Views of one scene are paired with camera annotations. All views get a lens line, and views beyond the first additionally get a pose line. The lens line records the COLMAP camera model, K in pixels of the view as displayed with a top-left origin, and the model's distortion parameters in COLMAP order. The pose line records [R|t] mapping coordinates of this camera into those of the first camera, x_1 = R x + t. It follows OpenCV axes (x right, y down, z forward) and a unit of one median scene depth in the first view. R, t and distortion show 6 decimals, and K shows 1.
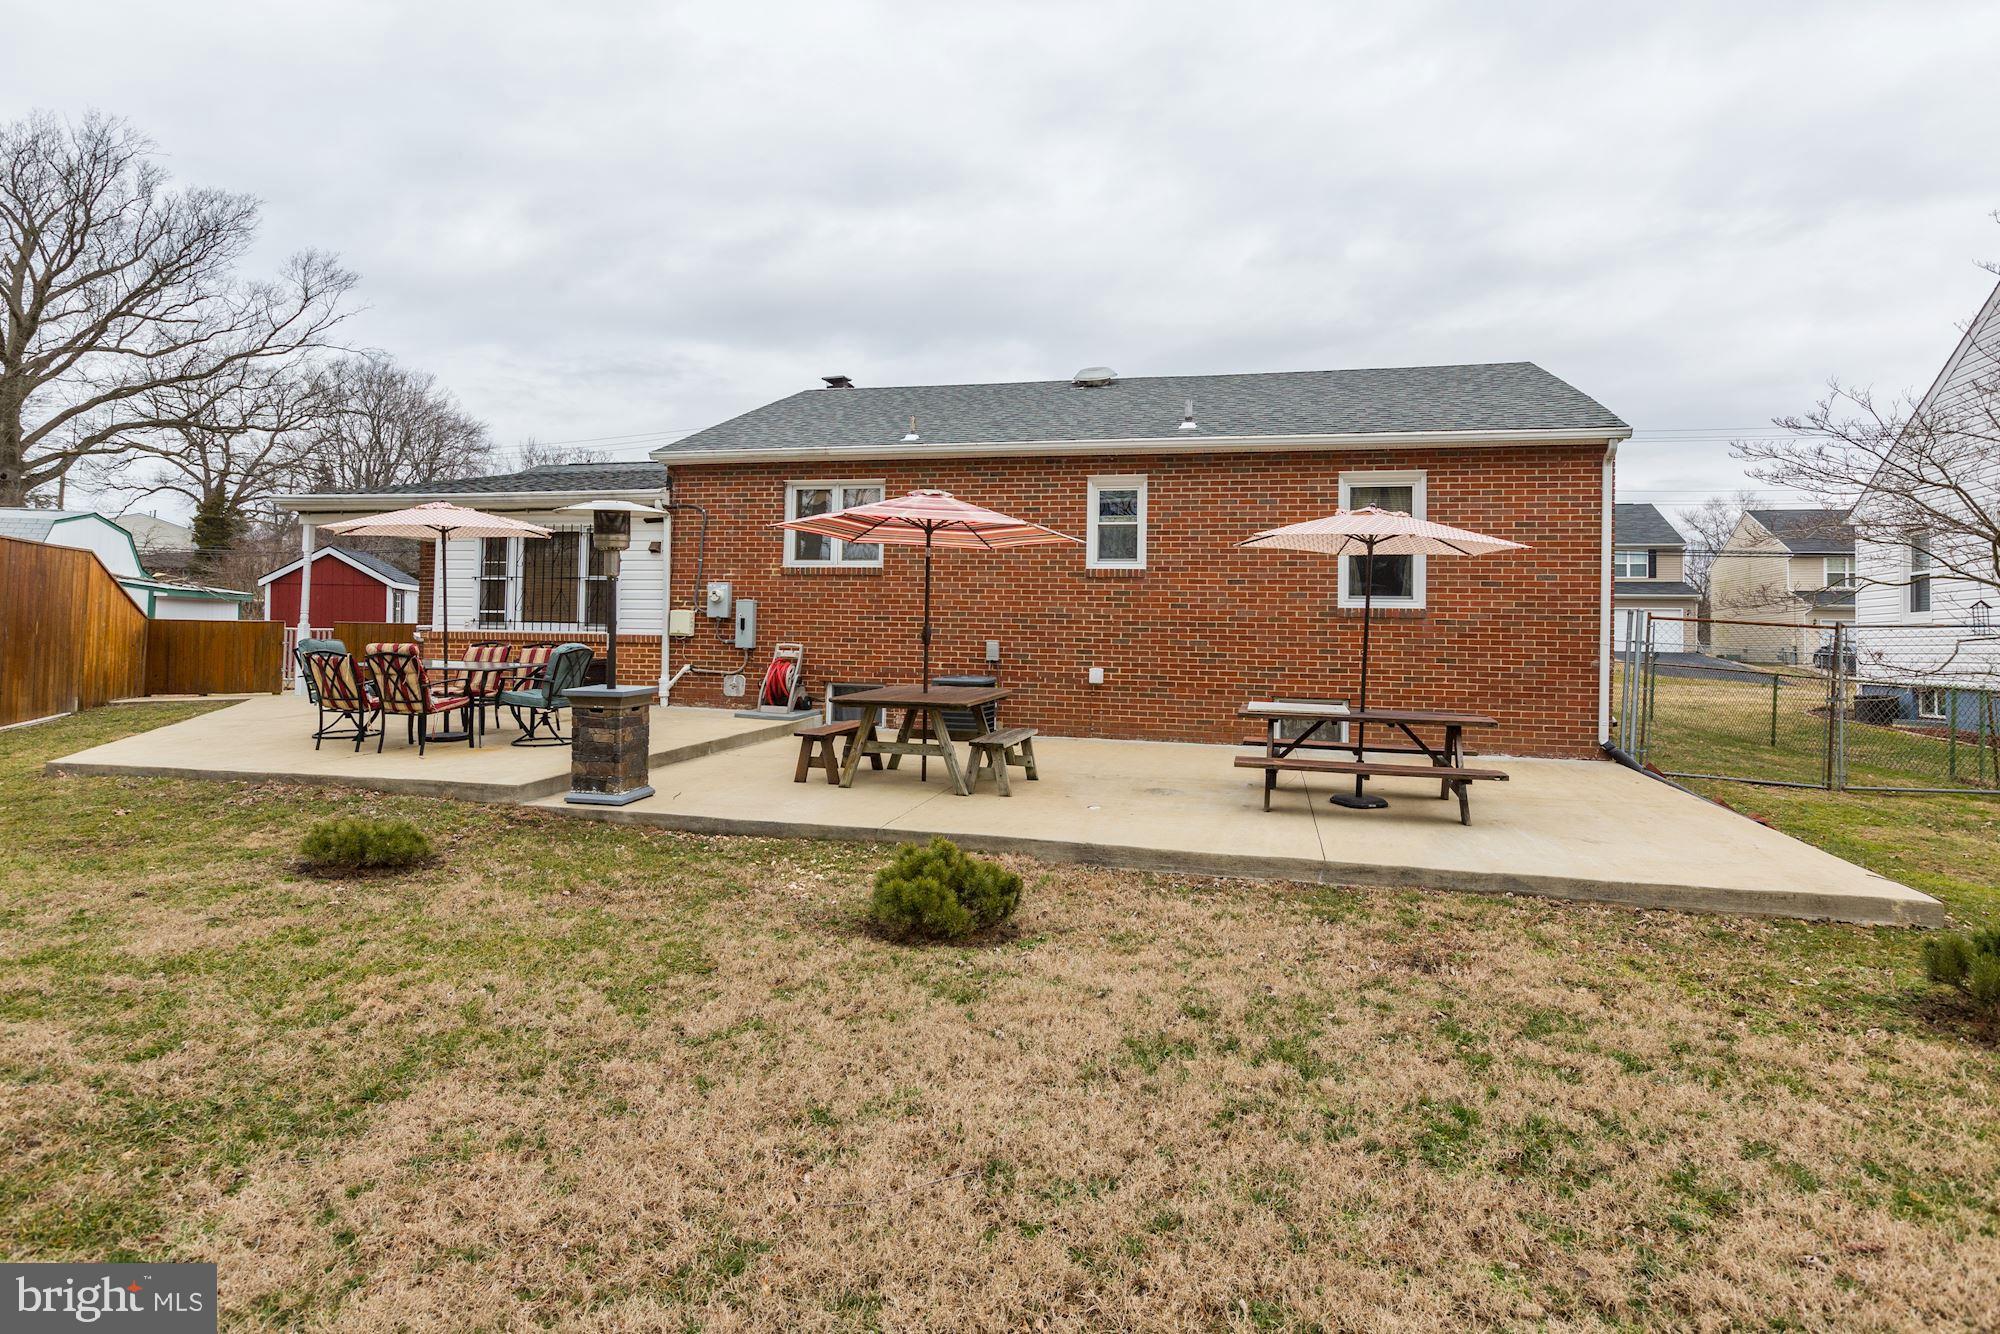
lens RADIAL K [[1095.9, 0, 995.8], [0, 1095.9, 619.9], [0, 0, 1]] dist [0.006268, -0.000461]
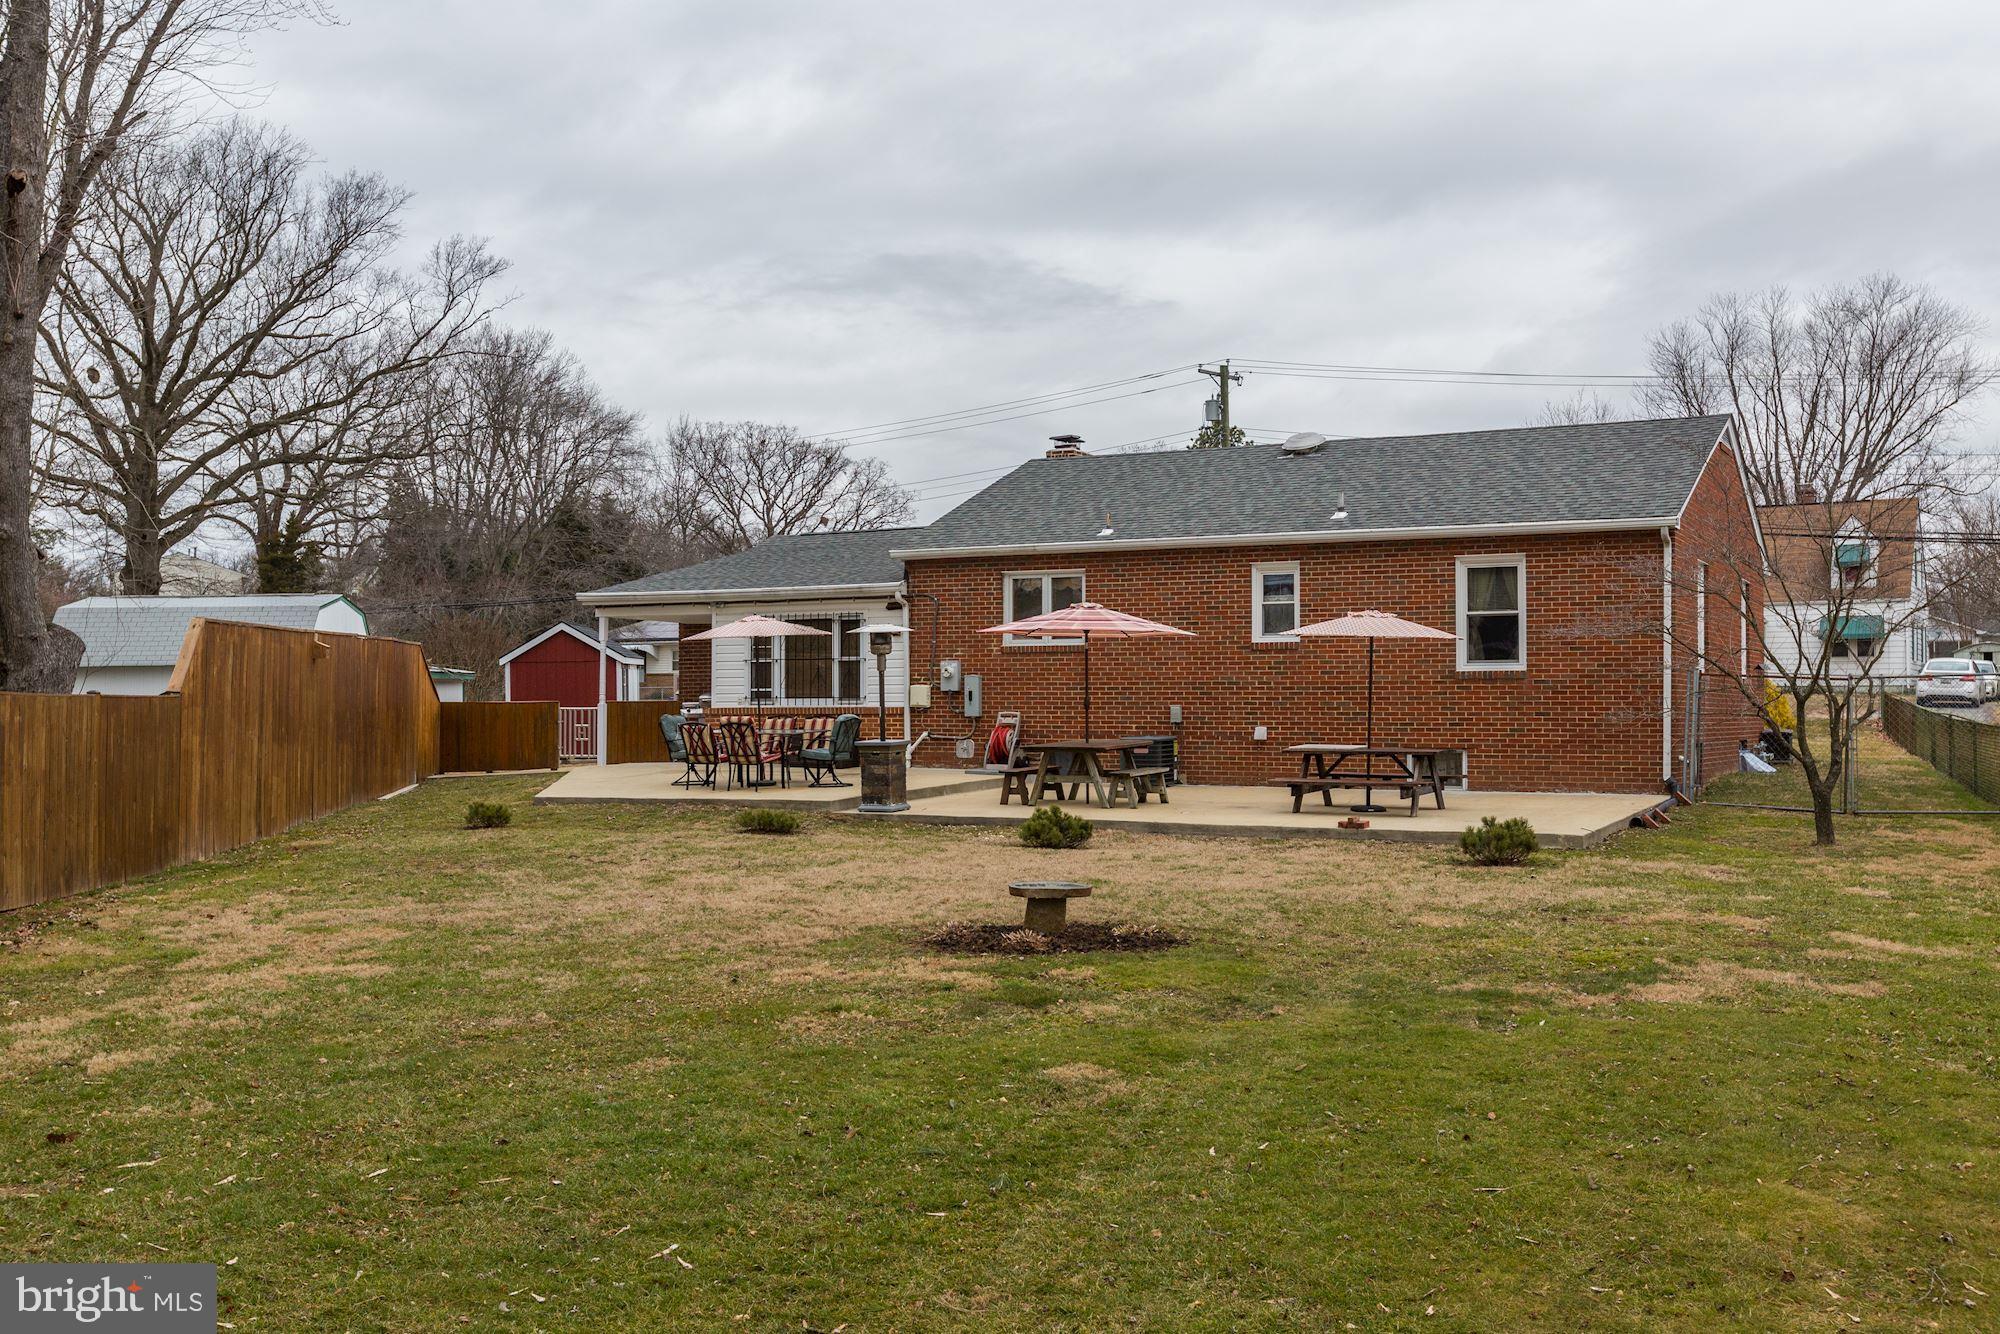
lens RADIAL K [[2014.9, 0, 1000.0], [0, 2014.9, 667.6], [0, 0, 1]] dist [0.001564, 0.000000]
pose [[0.973225, -0.026525, -0.228318, 0.296367], [0.026200, 0.999647, -0.004453, -0.016302], [0.228356, -0.001648, 0.973576, -1.104035]]
